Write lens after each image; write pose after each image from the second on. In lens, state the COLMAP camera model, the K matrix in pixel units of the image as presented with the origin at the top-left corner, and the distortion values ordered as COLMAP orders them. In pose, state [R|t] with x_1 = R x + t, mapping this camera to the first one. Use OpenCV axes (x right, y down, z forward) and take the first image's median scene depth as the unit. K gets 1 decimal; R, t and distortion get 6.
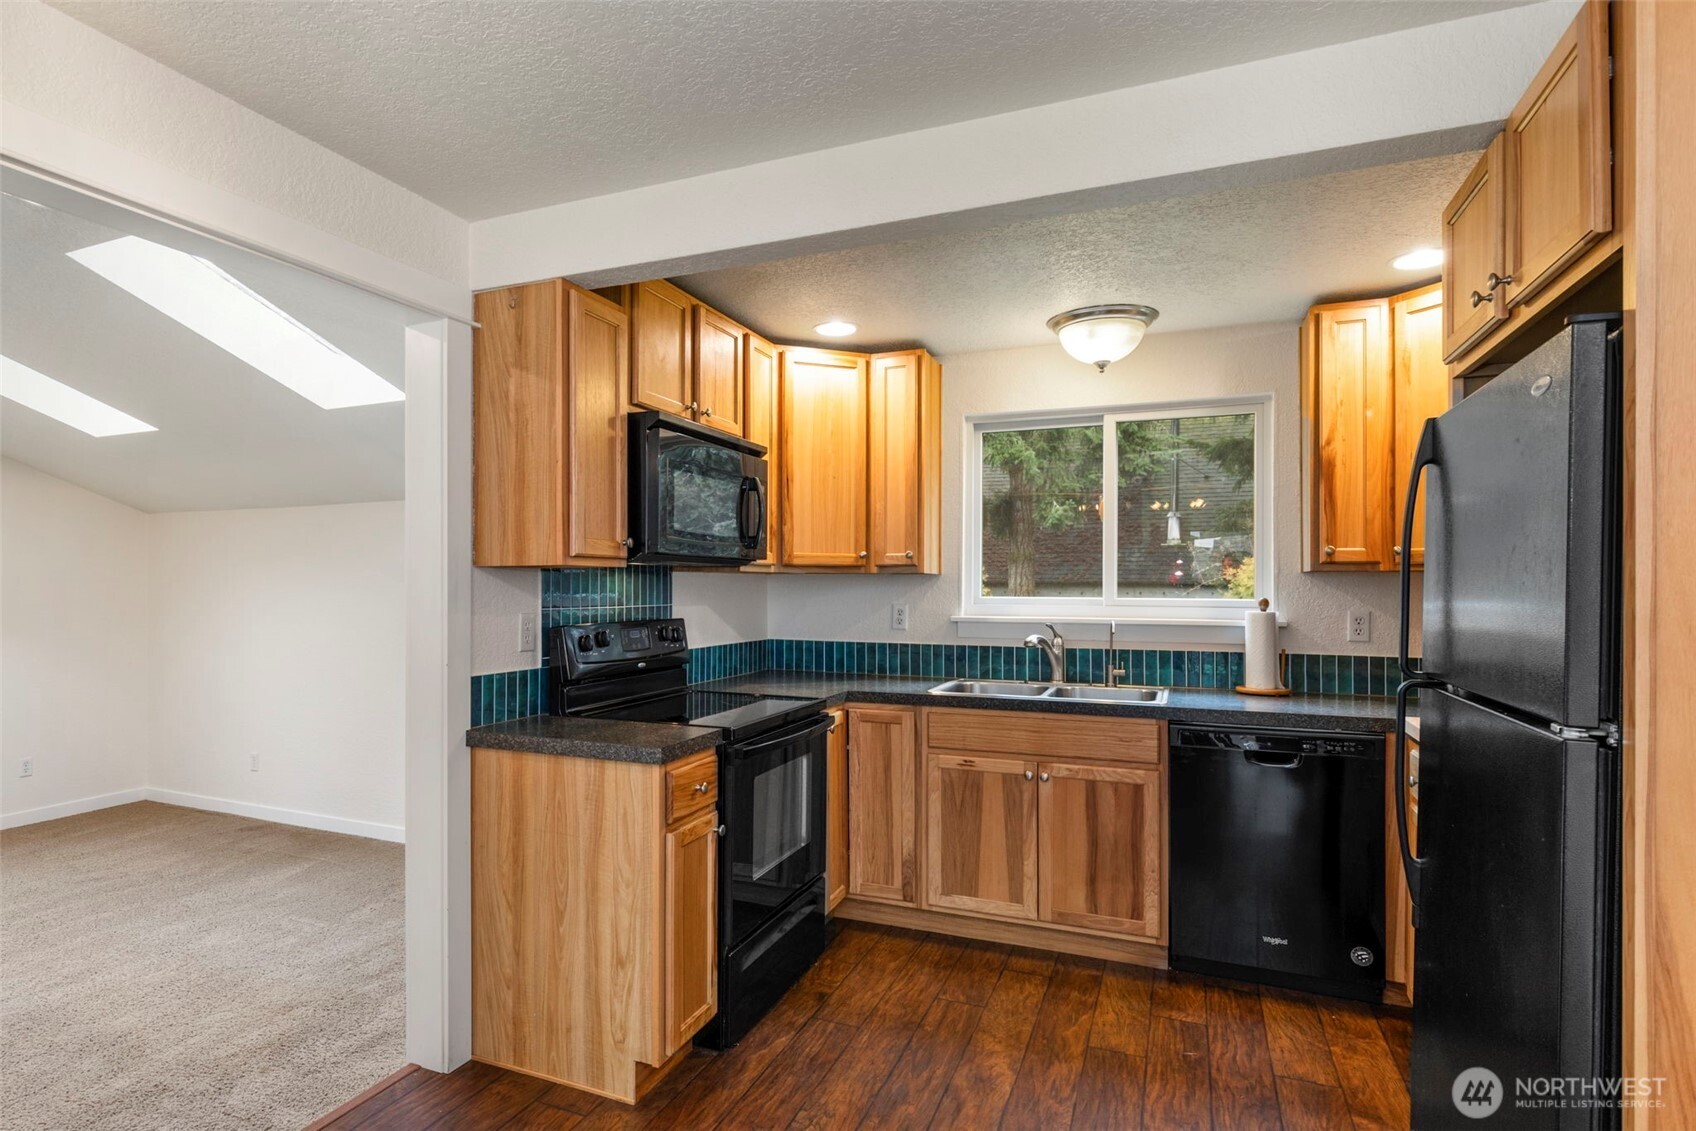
lens RADIAL K [[915.7, 0, 791.7], [0, 915.7, 575.3], [0, 0, 1]] dist [0.000552, -0.000534]
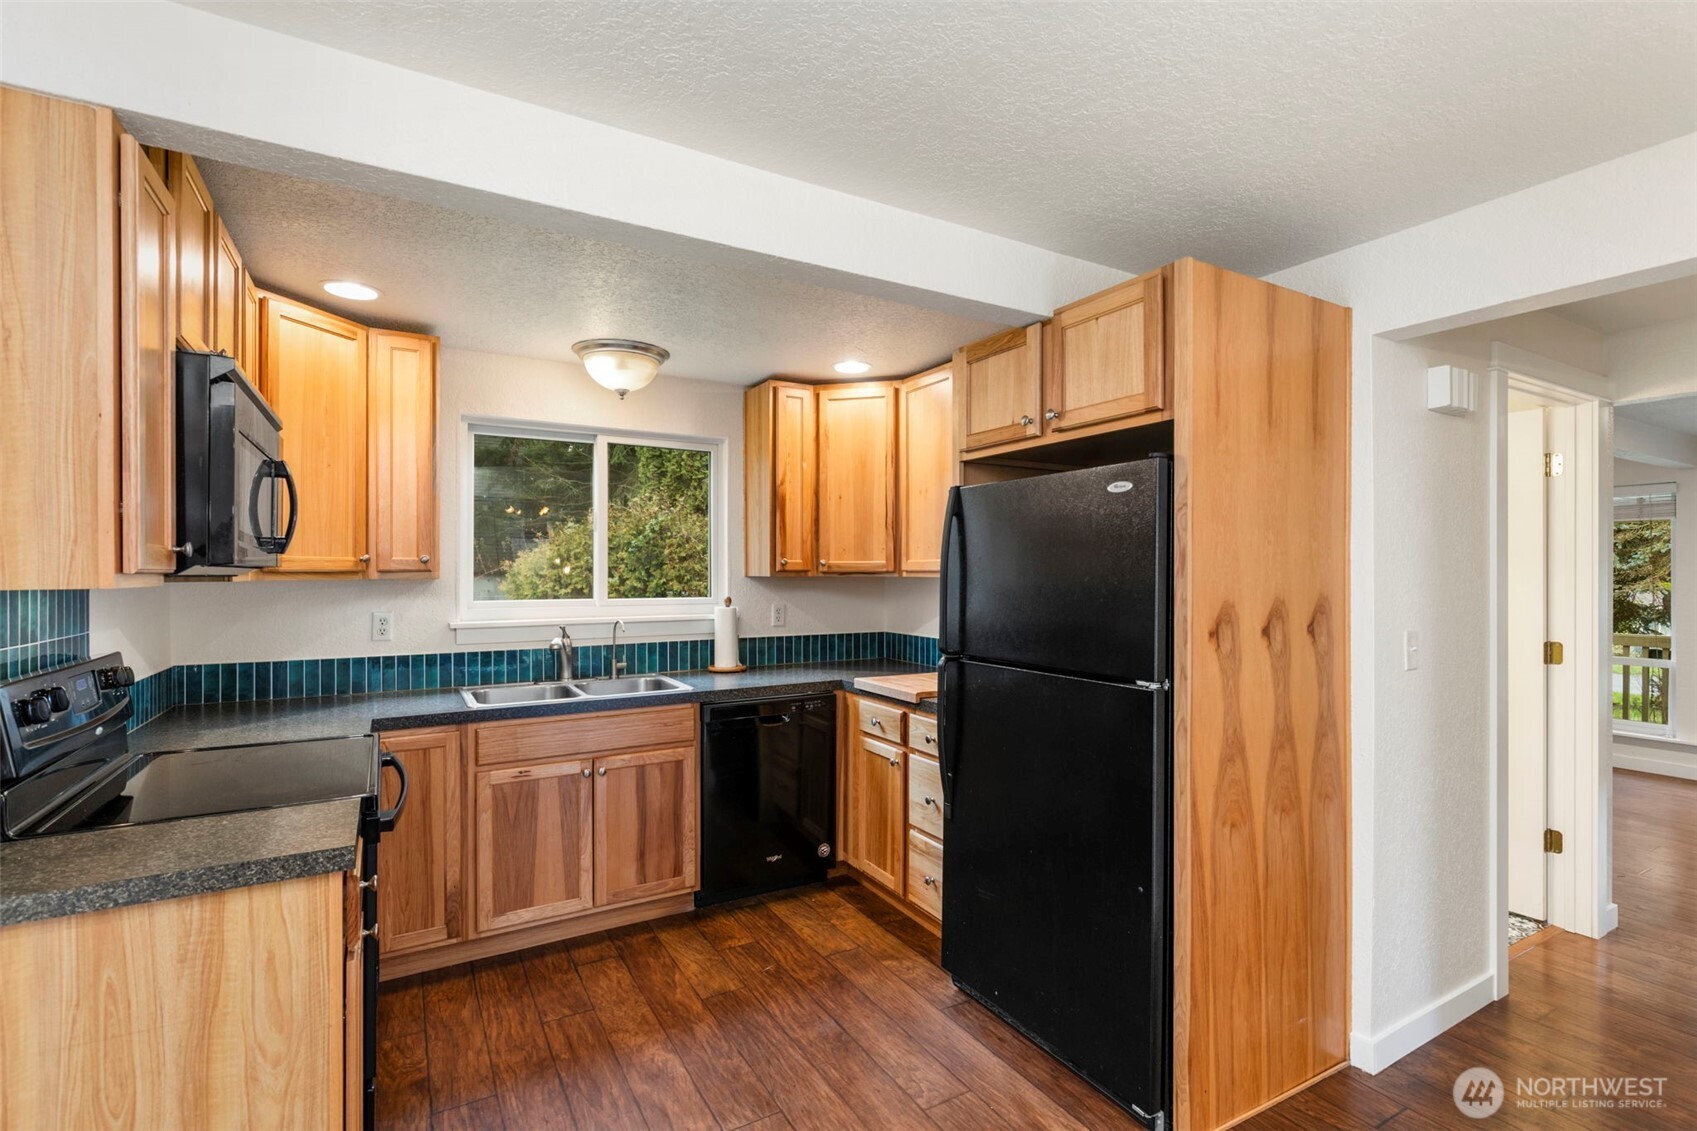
lens RADIAL K [[774.2, 0, 852.1], [0, 774.2, 567.6], [0, 0, 1]] dist [0.003728, 0.000281]
pose [[0.588828, 0.001288, 0.808258, -0.282213], [-0.007330, 0.999966, 0.003746, -0.023172], [-0.808225, -0.008130, 0.588817, 0.231034]]
